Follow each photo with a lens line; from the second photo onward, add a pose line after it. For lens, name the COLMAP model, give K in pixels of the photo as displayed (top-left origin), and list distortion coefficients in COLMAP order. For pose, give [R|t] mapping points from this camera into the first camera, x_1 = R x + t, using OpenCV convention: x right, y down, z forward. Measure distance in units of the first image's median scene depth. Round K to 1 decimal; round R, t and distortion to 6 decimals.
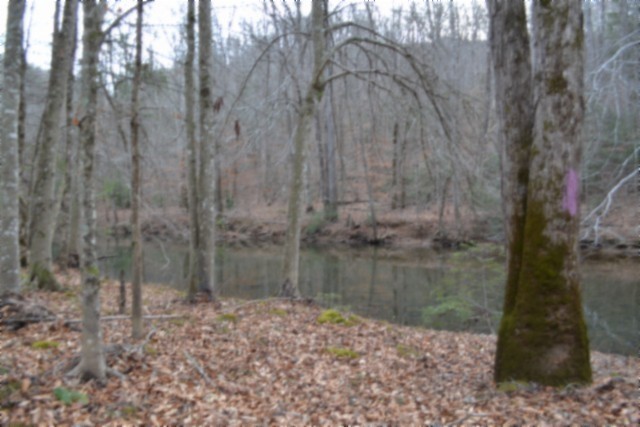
lens RADIAL K [[517.9, 0, 320.1], [0, 517.9, 212.2], [0, 0, 1]] dist [-0.085115, 0.015481]
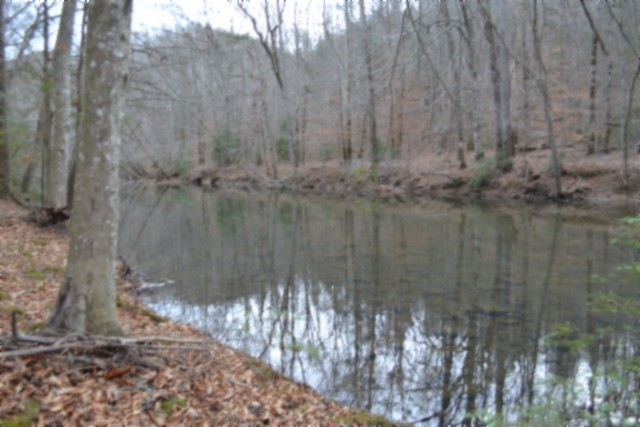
lens RADIAL K [[517.9, 0, 315.8], [0, 517.9, 213.8], [0, 0, 1]] dist [-0.085115, 0.015481]
pose [[0.925982, 0.018741, -0.377103, 0.054309], [0.013667, 0.996449, 0.083080, 0.014521], [0.377321, -0.082085, 0.922437, 0.179098]]
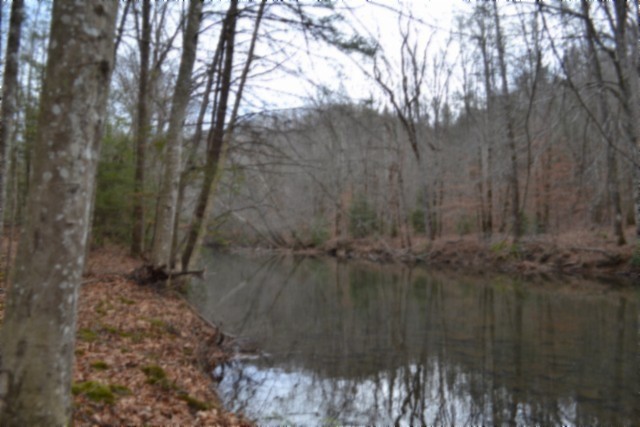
lens RADIAL K [[517.9, 0, 315.1], [0, 517.9, 216.7], [0, 0, 1]] dist [-0.085115, 0.015481]
pose [[0.792957, -0.019333, -0.608971, 0.048969], [-0.016478, 0.998450, -0.053155, 0.019325], [0.609055, 0.052184, 0.791410, 0.216174]]
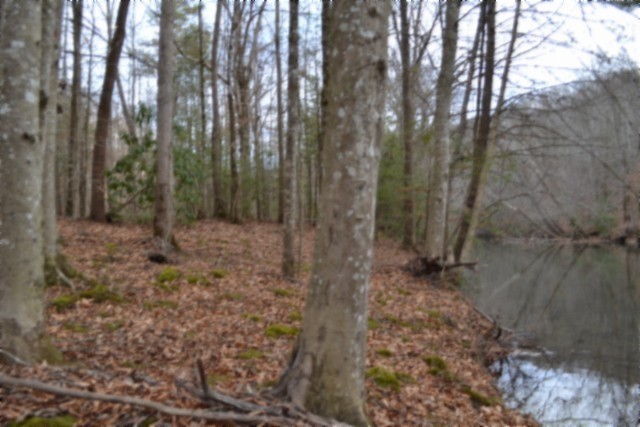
lens RADIAL K [[517.9, 0, 312.4], [0, 517.9, 216.6], [0, 0, 1]] dist [-0.085115, 0.015481]
pose [[0.390154, -0.034817, -0.920091, 0.046940], [0.006593, 0.999365, -0.035021, 0.019416], [0.920726, 0.007597, 0.390136, 0.215353]]
